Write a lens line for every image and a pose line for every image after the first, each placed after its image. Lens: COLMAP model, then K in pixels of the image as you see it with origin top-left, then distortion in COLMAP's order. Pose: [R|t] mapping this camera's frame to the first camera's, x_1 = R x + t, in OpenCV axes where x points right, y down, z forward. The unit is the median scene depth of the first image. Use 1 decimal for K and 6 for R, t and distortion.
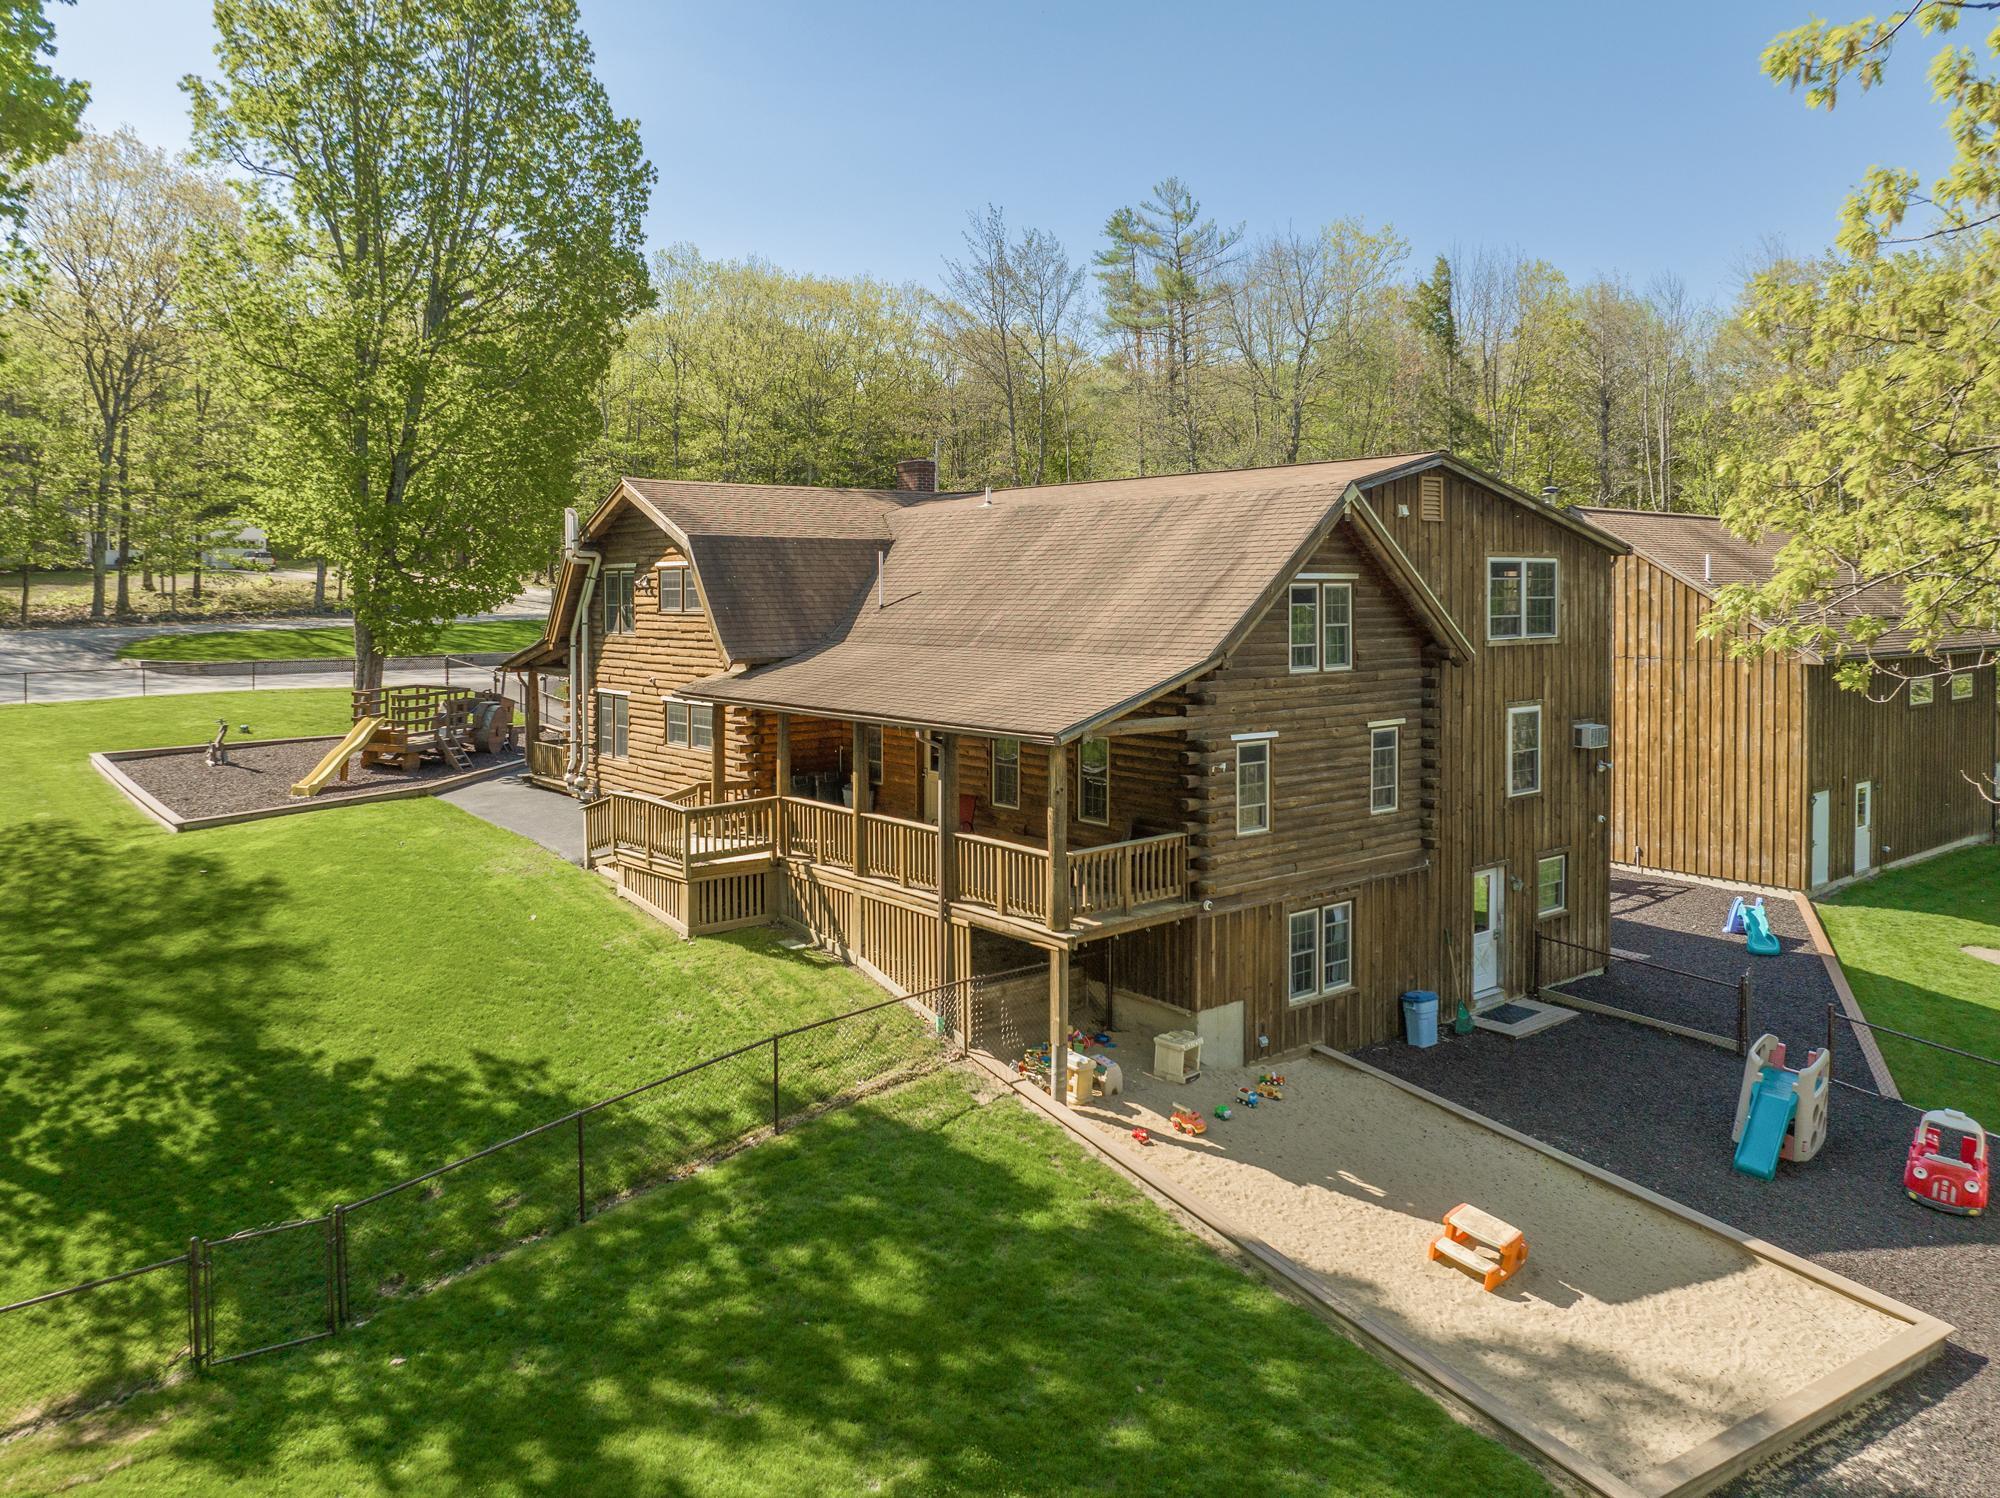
lens RADIAL K [[1462.4, 0, 1022.9], [0, 1462.4, 620.9], [0, 0, 1]] dist [-0.024263, -0.007843]
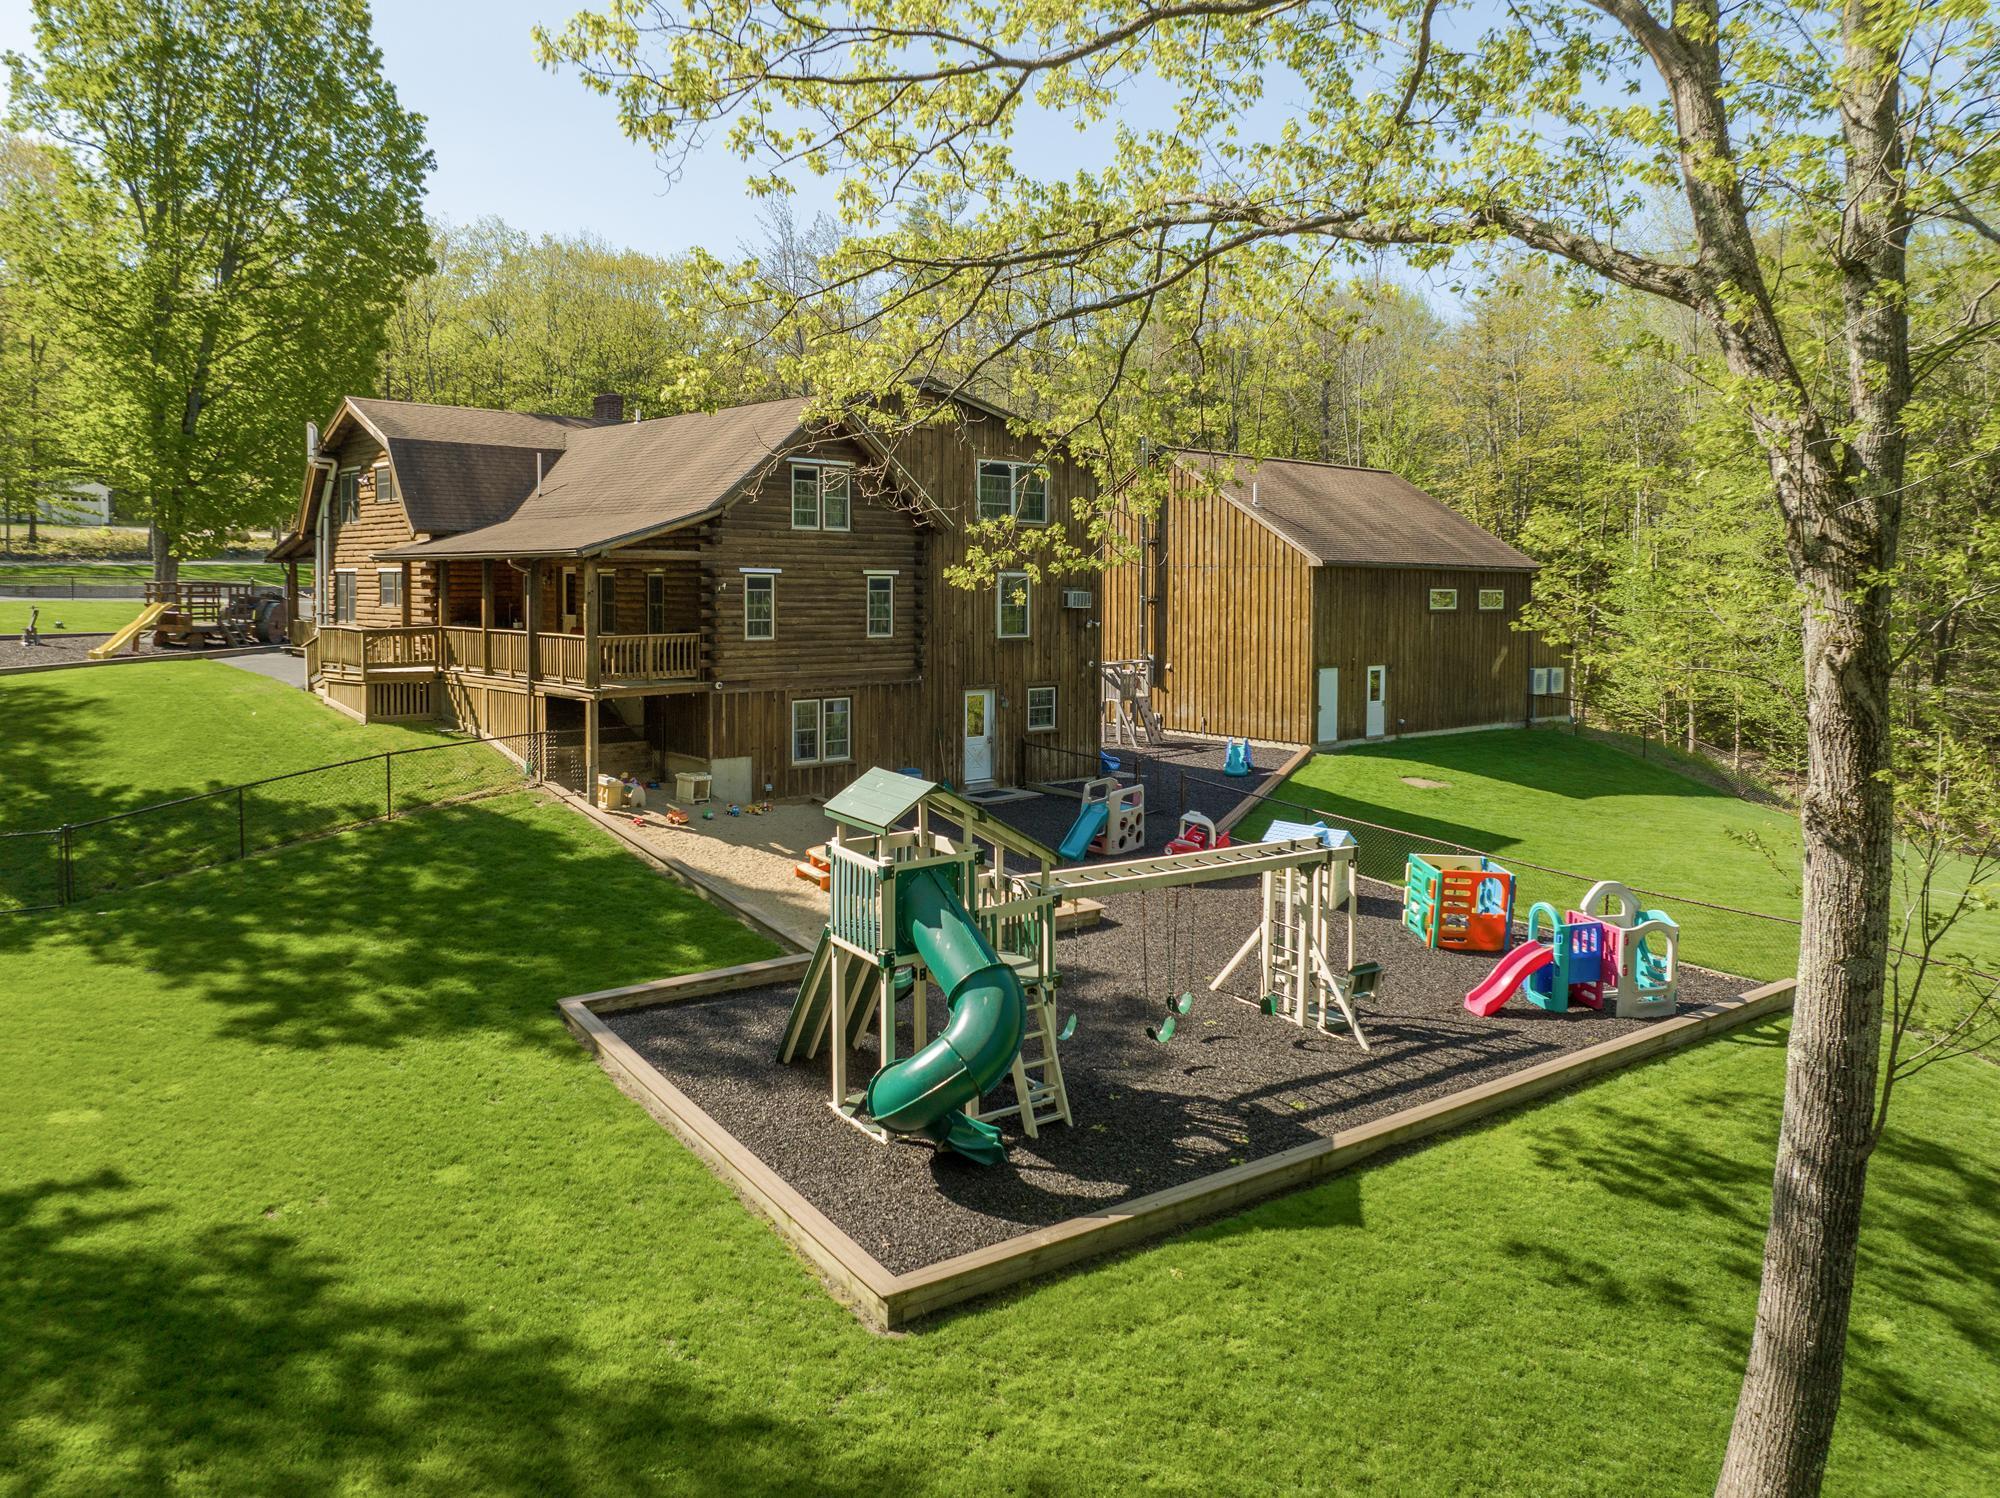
lens RADIAL K [[1475.5, 0, 1022.7], [0, 1475.5, 666.6], [0, 0, 1]] dist [-0.019986, 0.001616]
pose [[0.997911, 0.007452, 0.064177, 0.242678], [-0.009637, 0.999382, 0.033797, 0.091410], [-0.063885, -0.034345, 0.997366, -0.335560]]
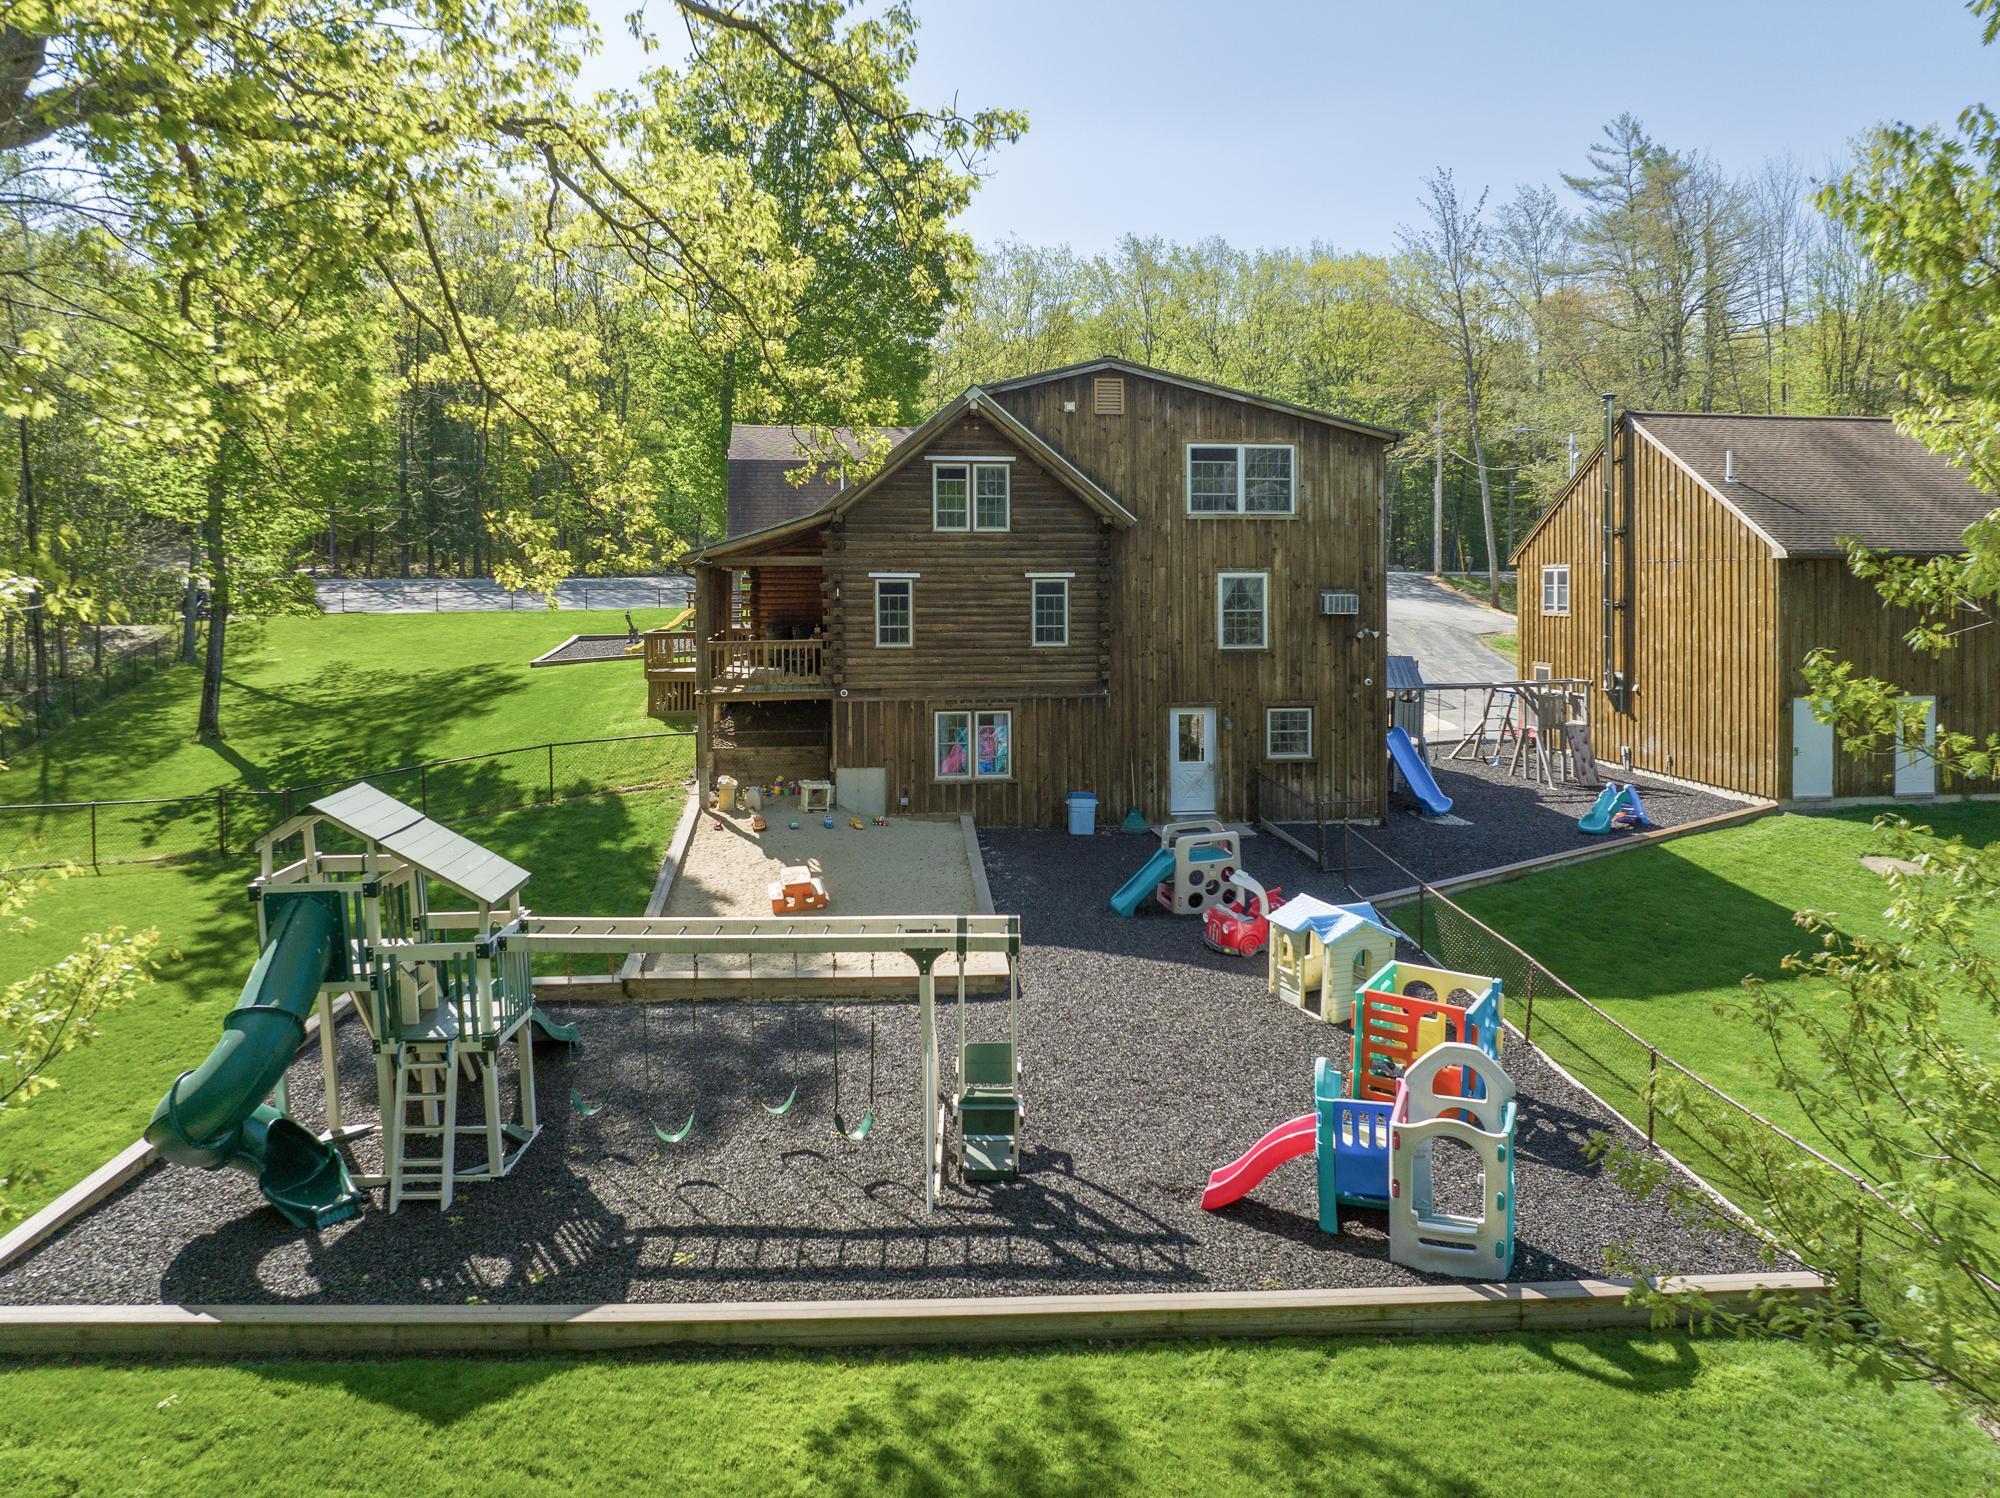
lens RADIAL K [[1462.4, 0, 1022.9], [0, 1462.4, 620.9], [0, 0, 1]] dist [-0.024263, -0.007843]
pose [[0.850536, 0.014233, -0.525724, 0.740091], [-0.012726, 0.999898, 0.006483, 0.084002], [0.525762, 0.001176, 0.850631, -0.075246]]
